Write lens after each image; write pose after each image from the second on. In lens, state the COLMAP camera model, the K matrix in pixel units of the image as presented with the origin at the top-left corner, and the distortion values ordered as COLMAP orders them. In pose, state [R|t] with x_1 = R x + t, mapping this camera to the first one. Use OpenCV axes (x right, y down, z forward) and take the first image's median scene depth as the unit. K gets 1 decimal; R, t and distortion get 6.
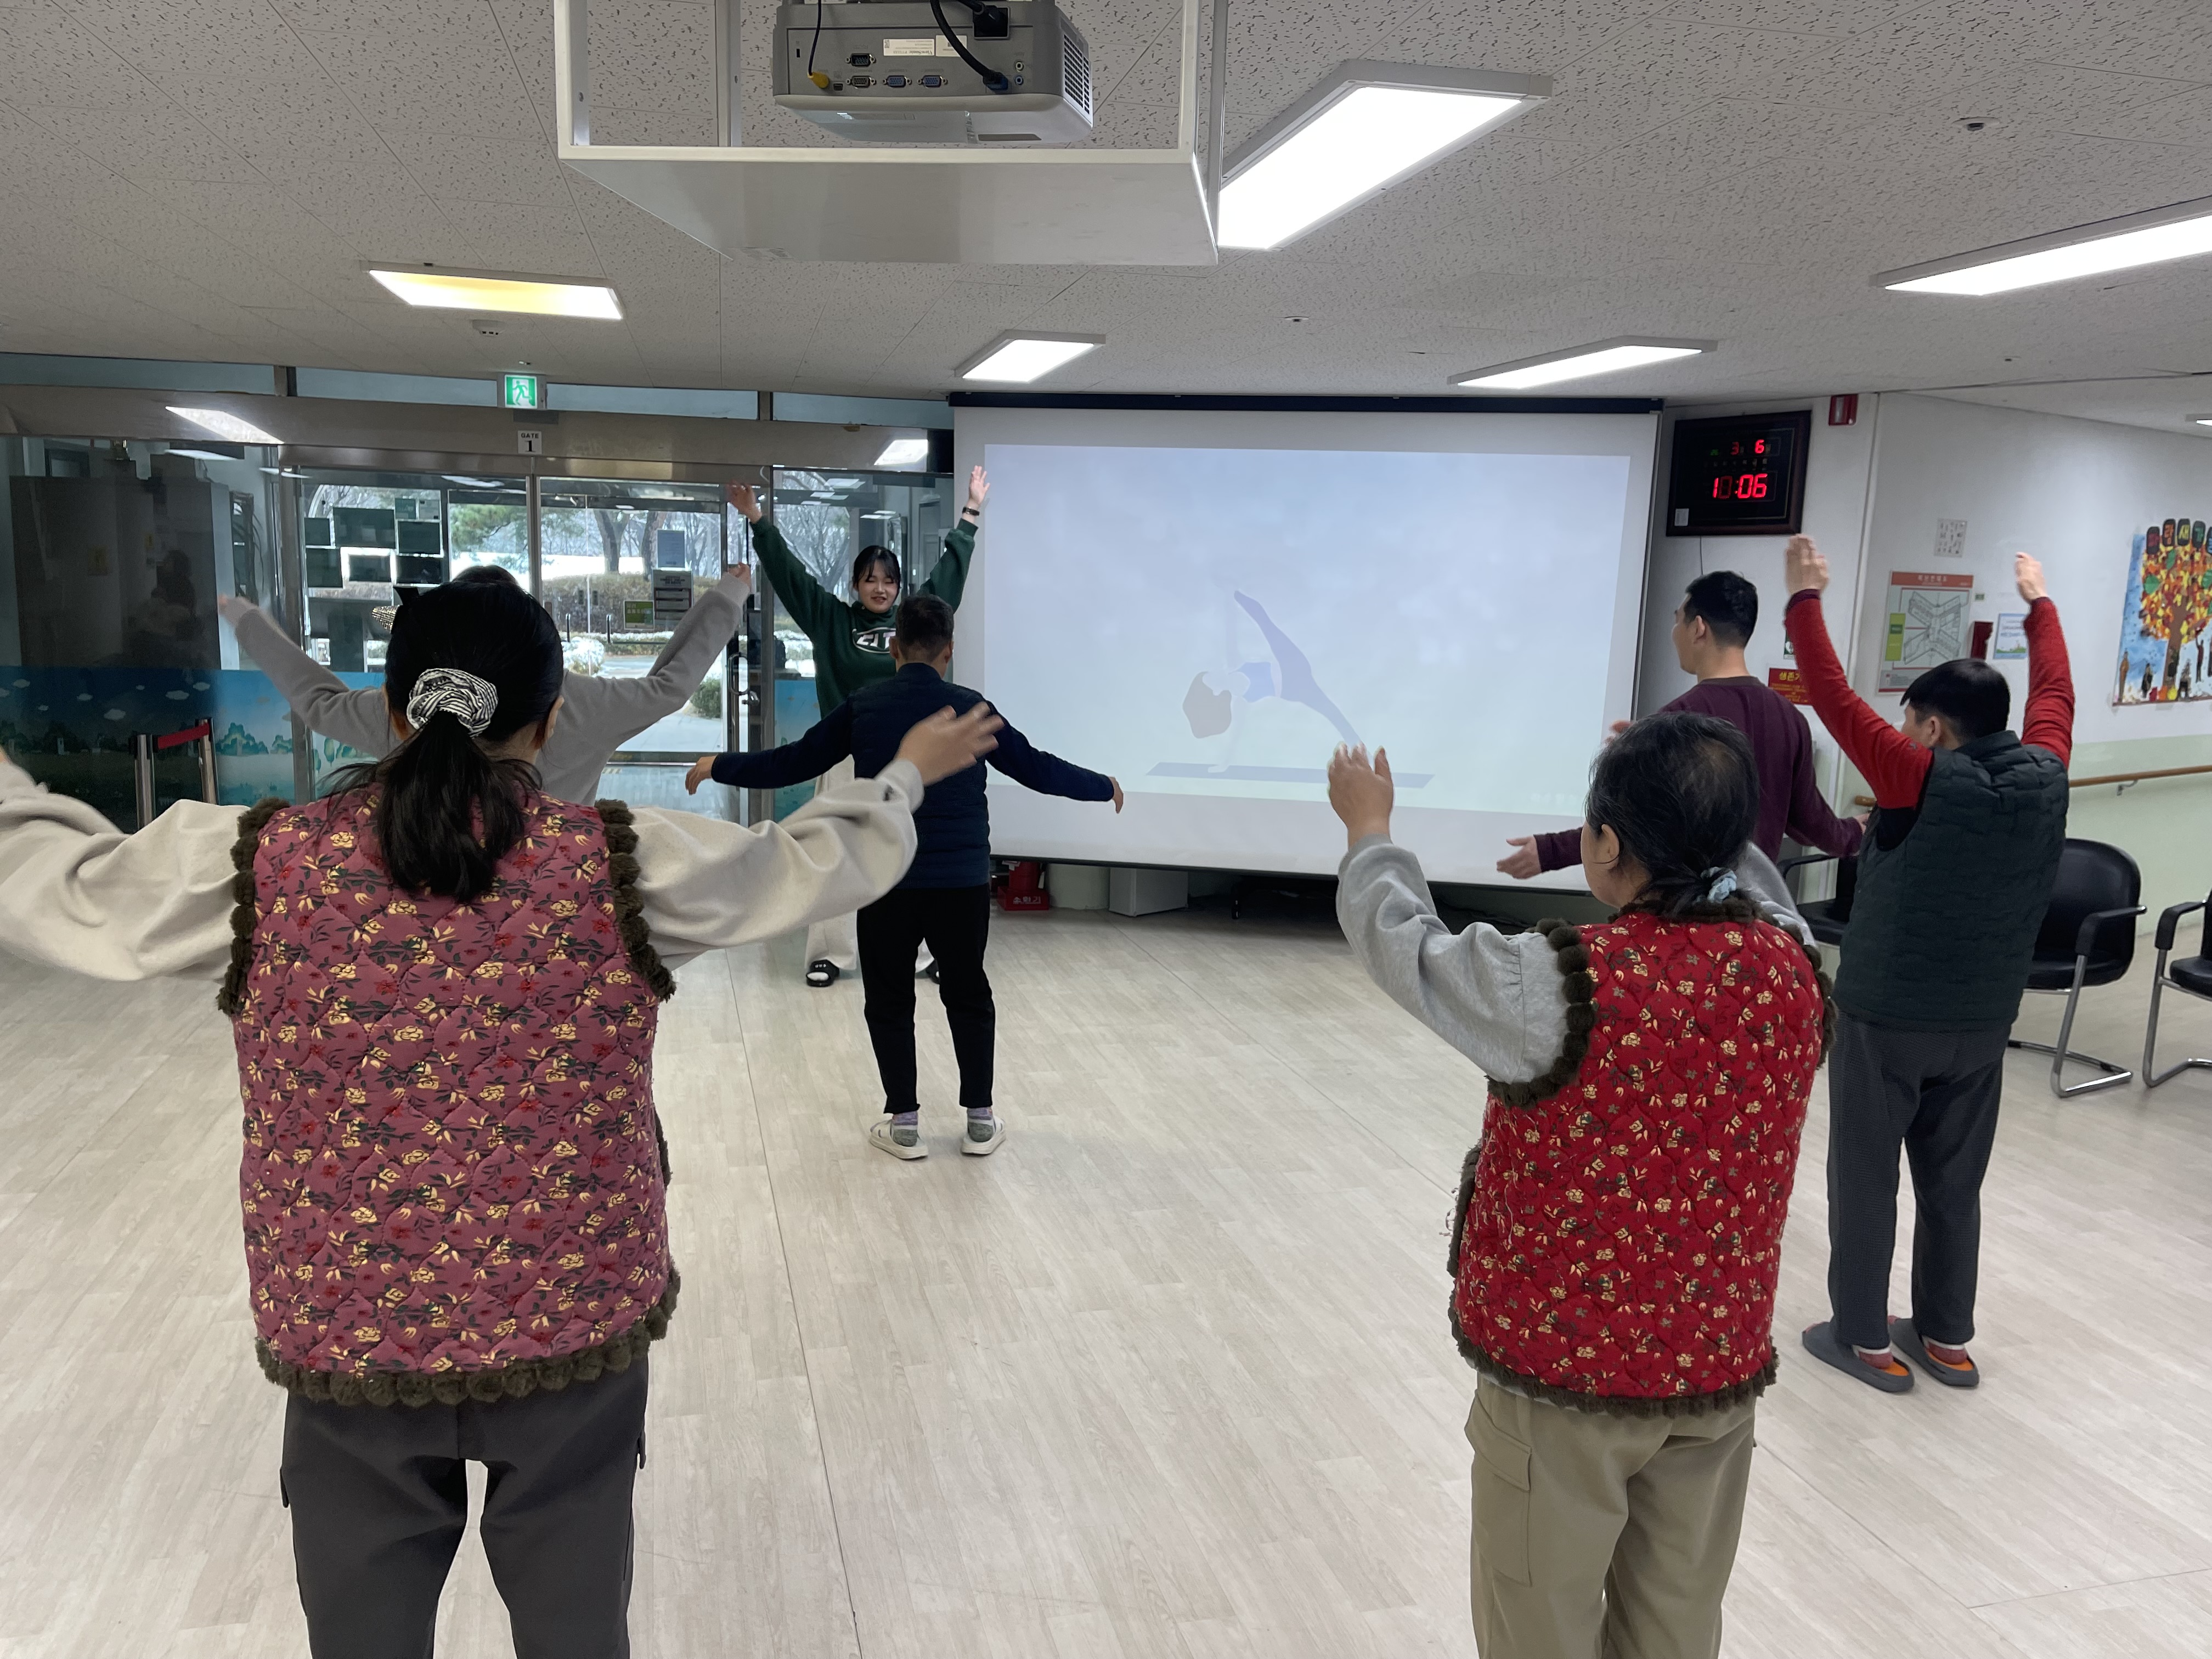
lens RADIAL K [[1677.2, 0, 1087.1], [0, 1677.2, 840.5], [0, 0, 1]] dist [0.076256, -0.106257]
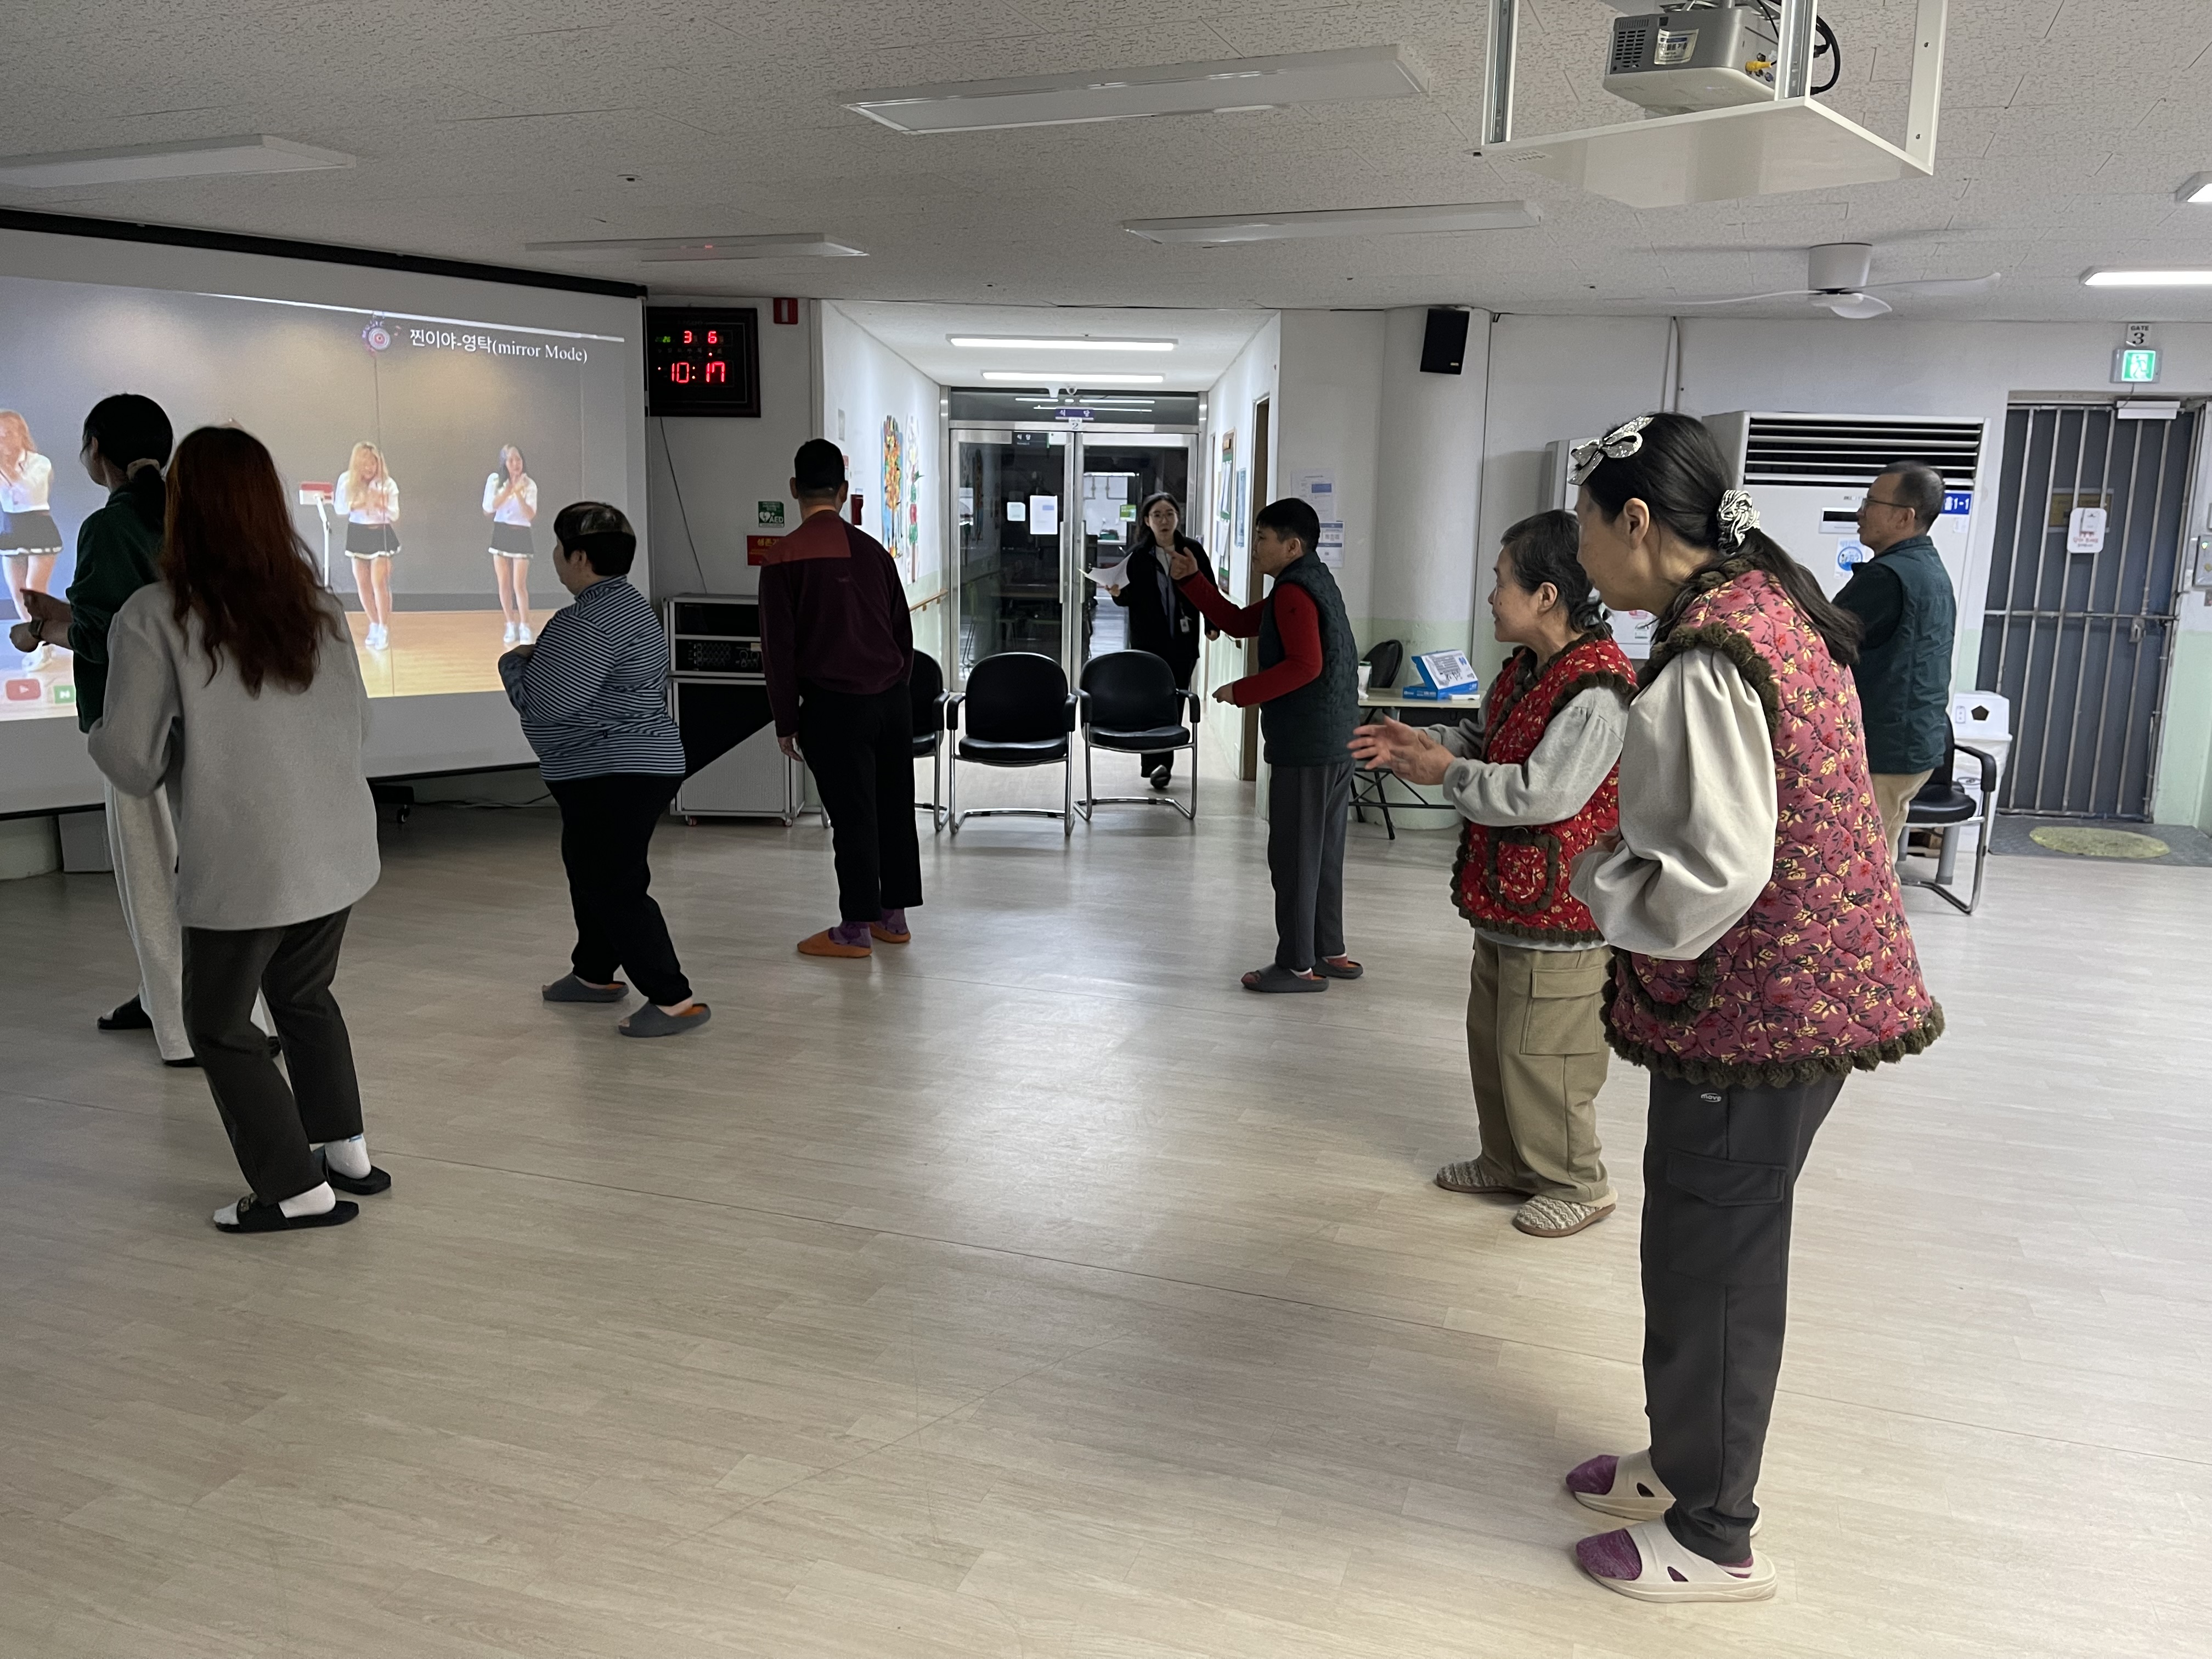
lens RADIAL K [[1677.2, 0, 1122.9], [0, 1677.2, 845.5], [0, 0, 1]] dist [0.076256, -0.106257]
pose [[0.548708, -0.183122, 0.815711, -0.412903], [0.130670, 0.982509, 0.132669, -0.014376], [-0.825739, 0.033792, 0.563040, 0.150099]]
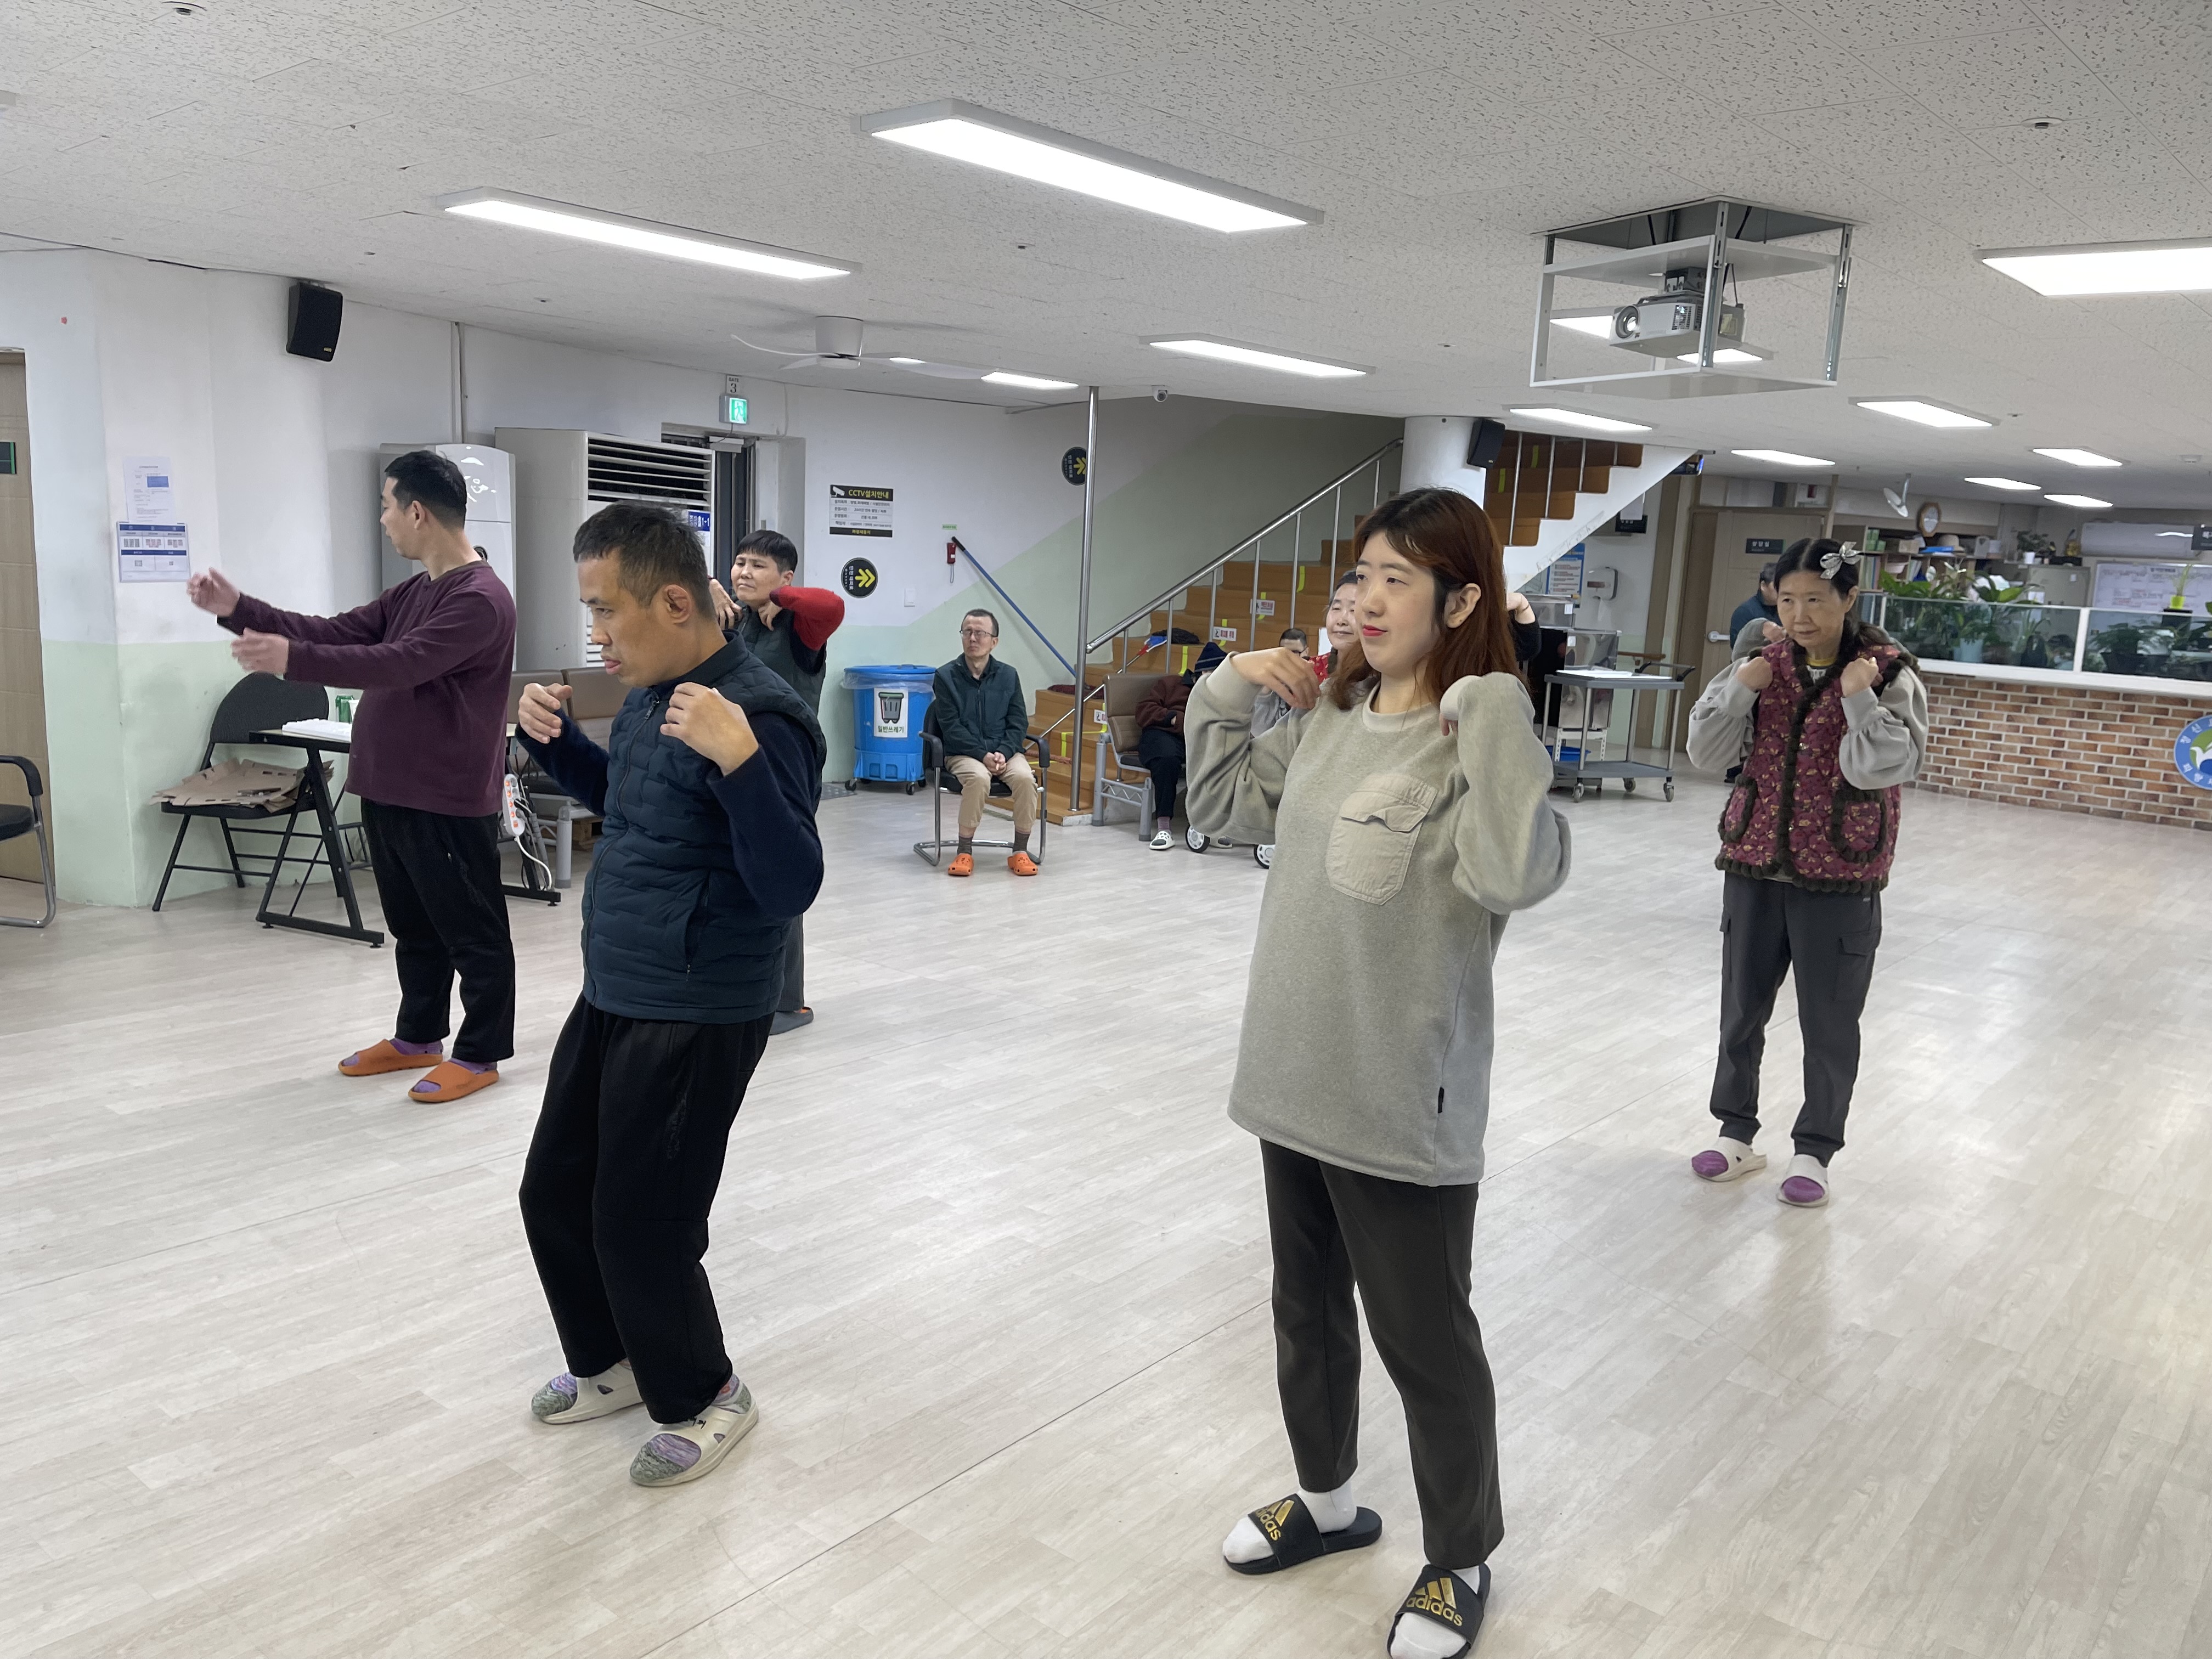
lens RADIAL K [[1677.2, 0, 1096.9], [0, 1677.2, 826.5], [0, 0, 1]] dist [0.076256, -0.106257]
pose [[-0.585118, -0.190183, 0.788332, -0.411780], [0.063609, 0.958353, 0.278412, -0.124749], [-0.808449, 0.213049, -0.548653, 0.787899]]
